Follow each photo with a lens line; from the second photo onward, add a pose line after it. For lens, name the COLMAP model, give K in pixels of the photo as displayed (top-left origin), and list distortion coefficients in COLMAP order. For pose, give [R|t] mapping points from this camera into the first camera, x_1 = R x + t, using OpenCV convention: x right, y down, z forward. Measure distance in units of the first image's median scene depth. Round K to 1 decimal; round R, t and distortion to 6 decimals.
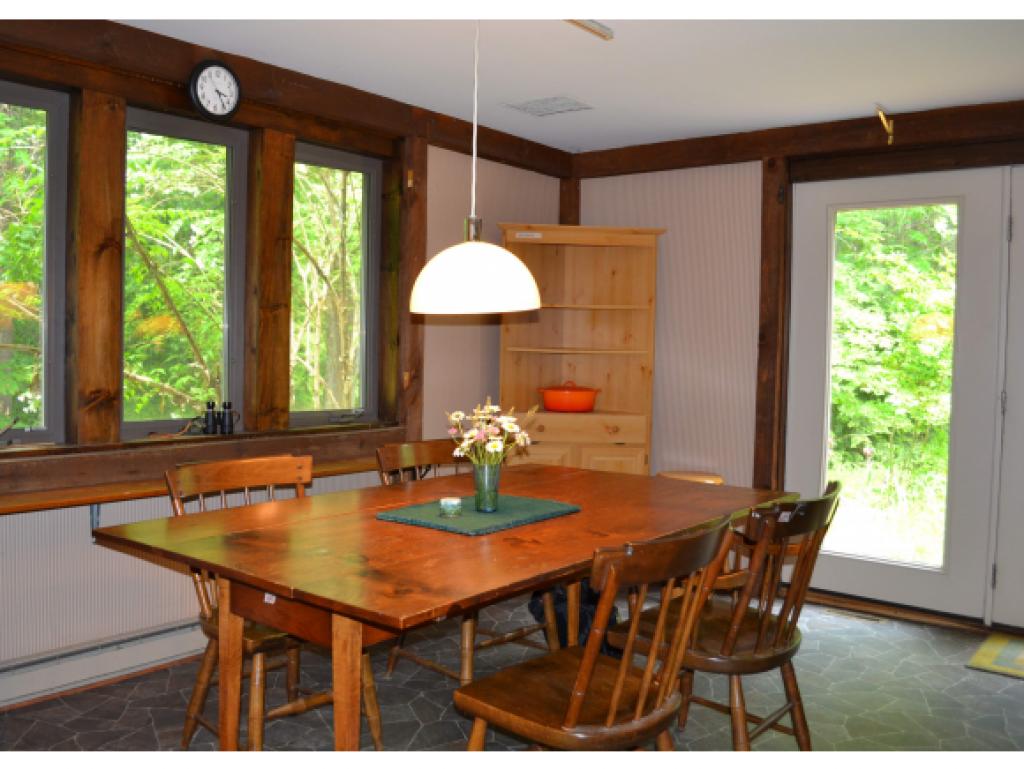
lens RADIAL K [[895.6, 0, 512.0], [0, 895.6, 384.5], [0, 0, 1]] dist [-0.075199, -0.003929]
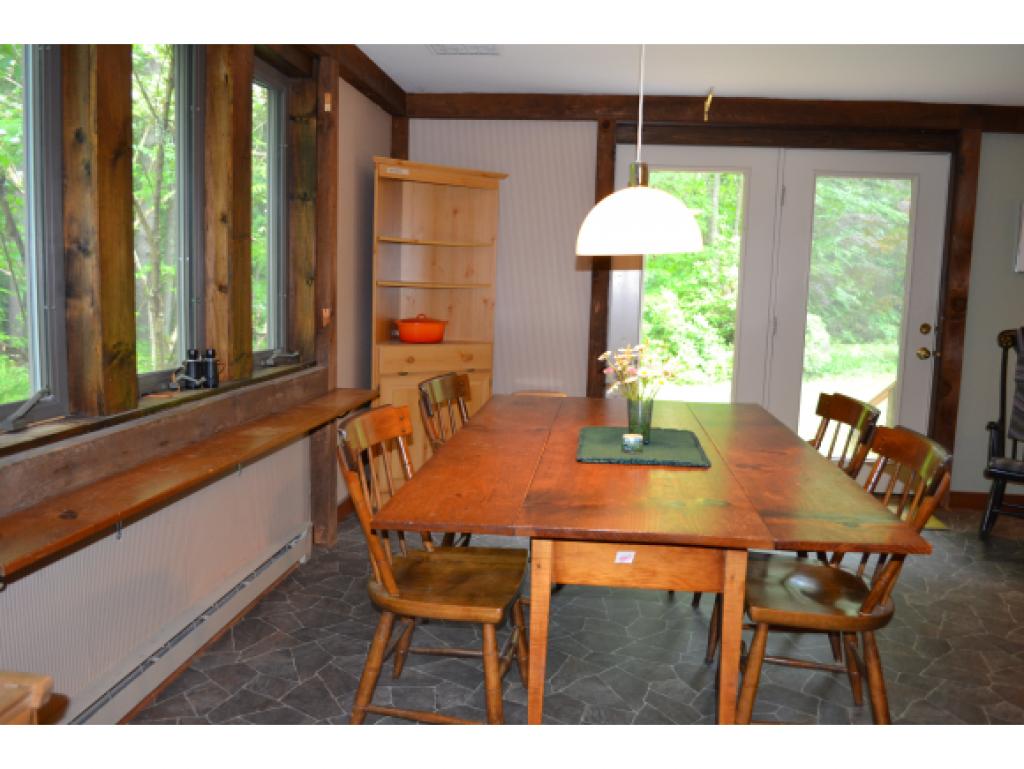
lens RADIAL K [[791.5, 0, 512.0], [0, 791.5, 384.5], [0, 0, 1]] dist [-0.076236, -0.001118]
pose [[0.839733, -0.066307, 0.538936, -0.407868], [0.013885, 0.994814, 0.100761, -0.015226], [-0.542822, -0.077129, 0.836299, 0.181664]]
